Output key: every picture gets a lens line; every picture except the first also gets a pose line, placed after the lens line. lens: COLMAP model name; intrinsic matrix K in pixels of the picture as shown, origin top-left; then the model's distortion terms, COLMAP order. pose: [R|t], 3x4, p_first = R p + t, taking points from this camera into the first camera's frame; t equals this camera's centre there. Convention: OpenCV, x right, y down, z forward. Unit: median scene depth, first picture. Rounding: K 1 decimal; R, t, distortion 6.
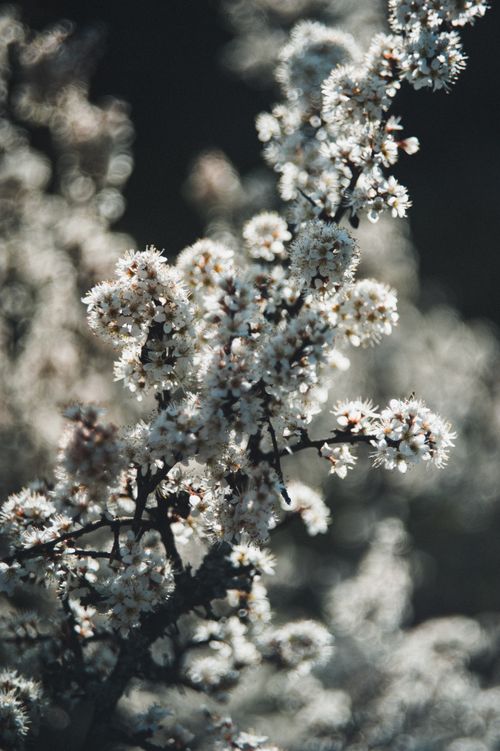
lens RADIAL K [[1548.4, 0, 249.1], [0, 1548.4, 374.2], [0, 0, 1]] dist [0.183436, 0.000000]
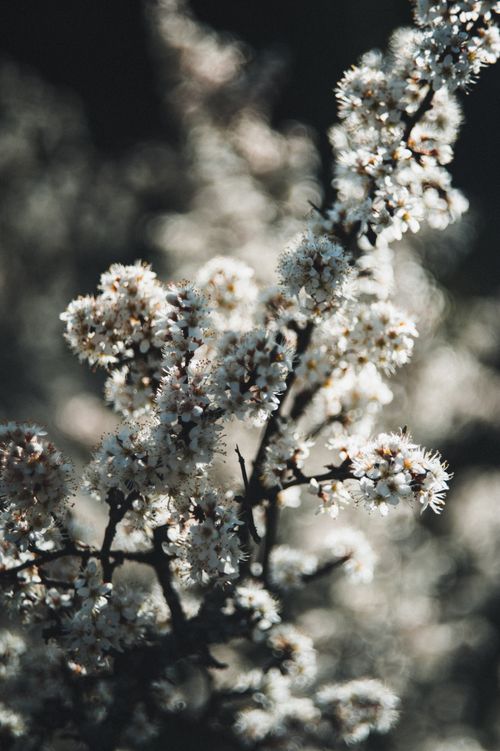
lens RADIAL K [[1548.4, 0, 246.1], [0, 1548.4, 378.3], [0, 0, 1]] dist [0.183436, 0.000000]
pose [[0.963912, 0.029735, -0.264556, 0.253041], [-0.038285, 0.998896, -0.027223, 0.011807], [0.263454, 0.036369, 0.963986, 0.114392]]
